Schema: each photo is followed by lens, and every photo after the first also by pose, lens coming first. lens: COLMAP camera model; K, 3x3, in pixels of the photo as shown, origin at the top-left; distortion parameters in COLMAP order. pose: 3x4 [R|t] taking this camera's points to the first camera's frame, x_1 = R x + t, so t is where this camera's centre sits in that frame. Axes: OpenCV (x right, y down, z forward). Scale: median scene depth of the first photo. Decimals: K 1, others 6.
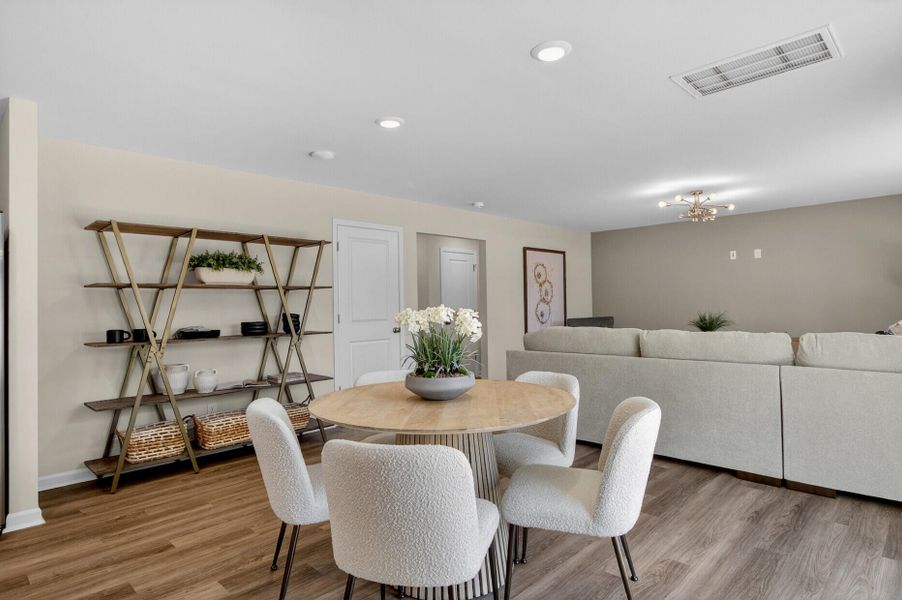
lens RADIAL K [[501.1, 0, 448.4], [0, 501.1, 297.9], [0, 0, 1]] dist [0.003704, 0.000935]
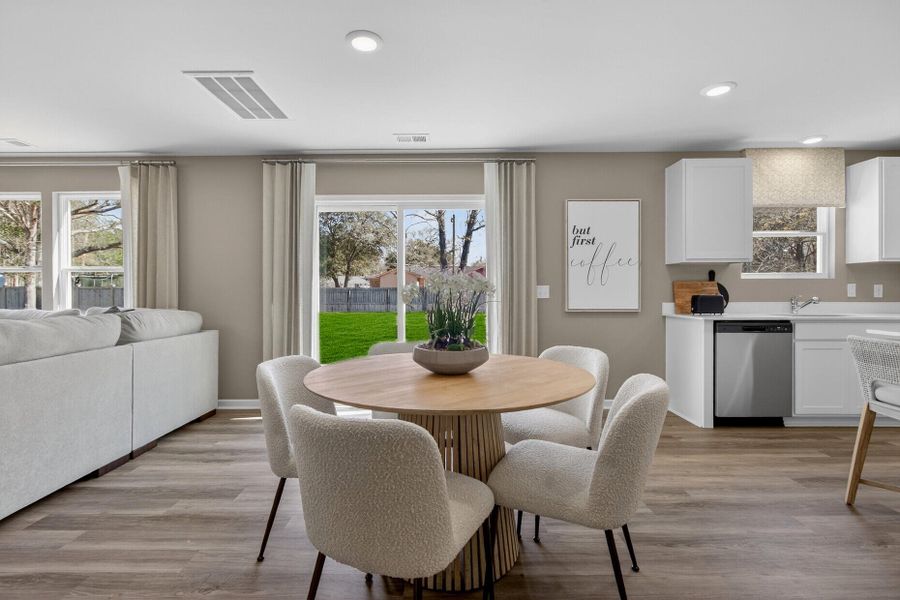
lens RADIAL K [[430.8, 0, 450.8], [0, 430.8, 294.2], [0, 0, 1]] dist [0.010411, -0.003248]
pose [[-0.707918, 0.014767, 0.706140, -0.231774], [0.008198, 0.999886, -0.012690, 0.025826], [-0.706247, -0.003195, -0.707958, 0.607887]]
